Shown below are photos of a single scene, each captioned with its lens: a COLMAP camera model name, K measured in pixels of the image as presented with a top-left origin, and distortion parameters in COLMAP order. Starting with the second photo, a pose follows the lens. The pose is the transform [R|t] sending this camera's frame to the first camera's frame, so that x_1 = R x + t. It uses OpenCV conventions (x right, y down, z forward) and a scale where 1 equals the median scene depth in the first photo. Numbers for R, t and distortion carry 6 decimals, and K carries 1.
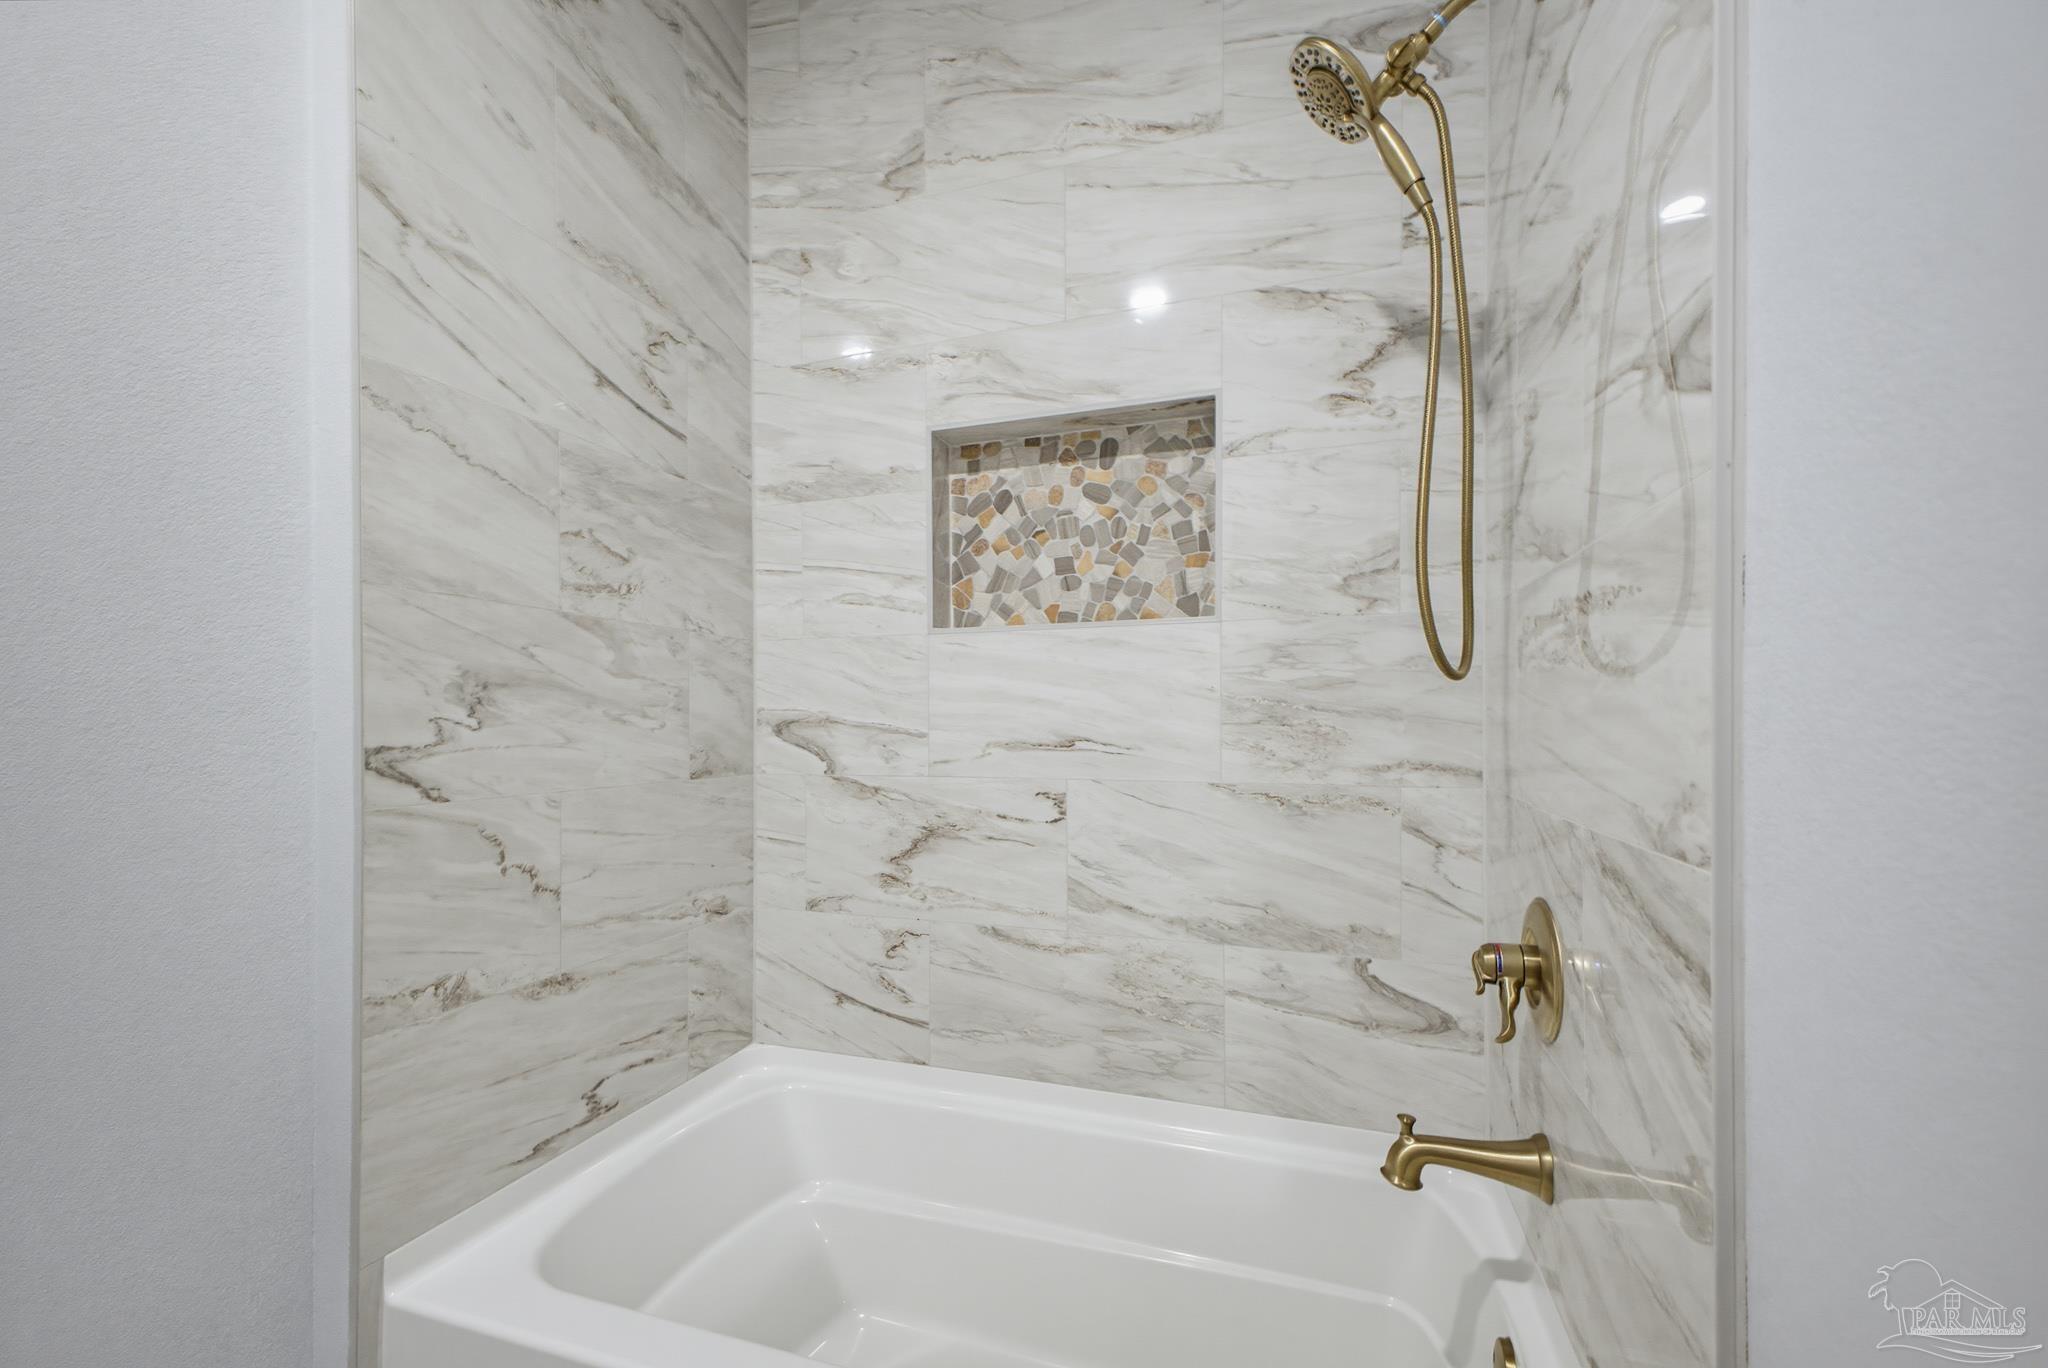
lens RADIAL K [[808.4, 0, 1045.7], [0, 808.4, 725.4], [0, 0, 1]] dist [0.014649, -0.001581]
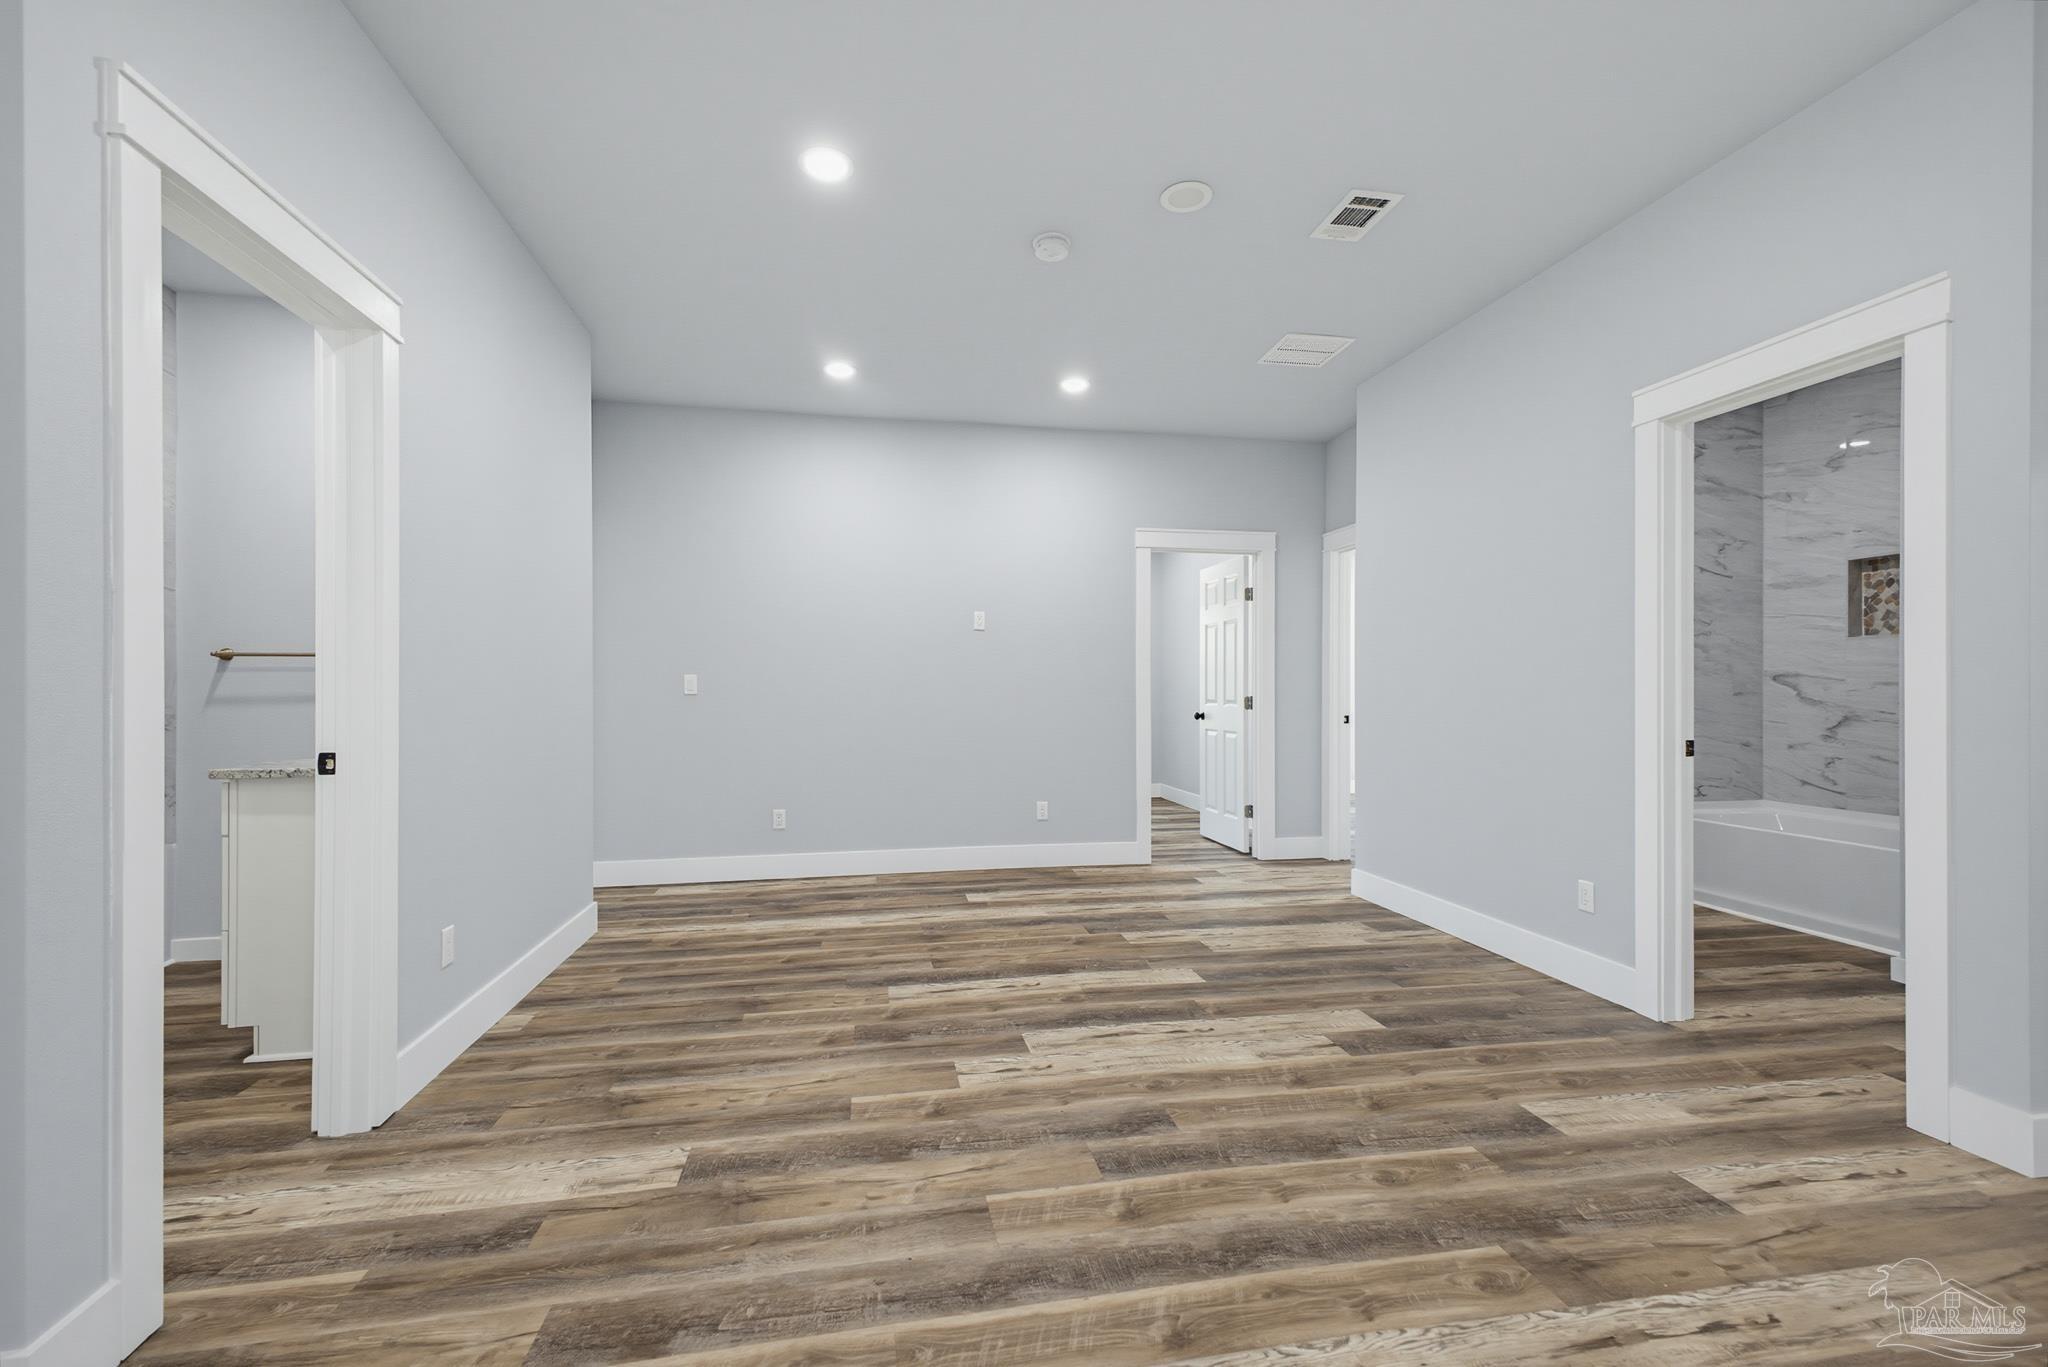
lens RADIAL K [[883.2, 0, 1013.2], [0, 883.2, 693.2], [0, 0, 1]] dist [0.008746, -0.001537]
pose [[0.469781, 0.005285, -0.882767, 1.050509], [-0.000687, 0.999984, 0.005621, 0.038409], [0.882783, -0.002034, 0.469777, -2.521638]]
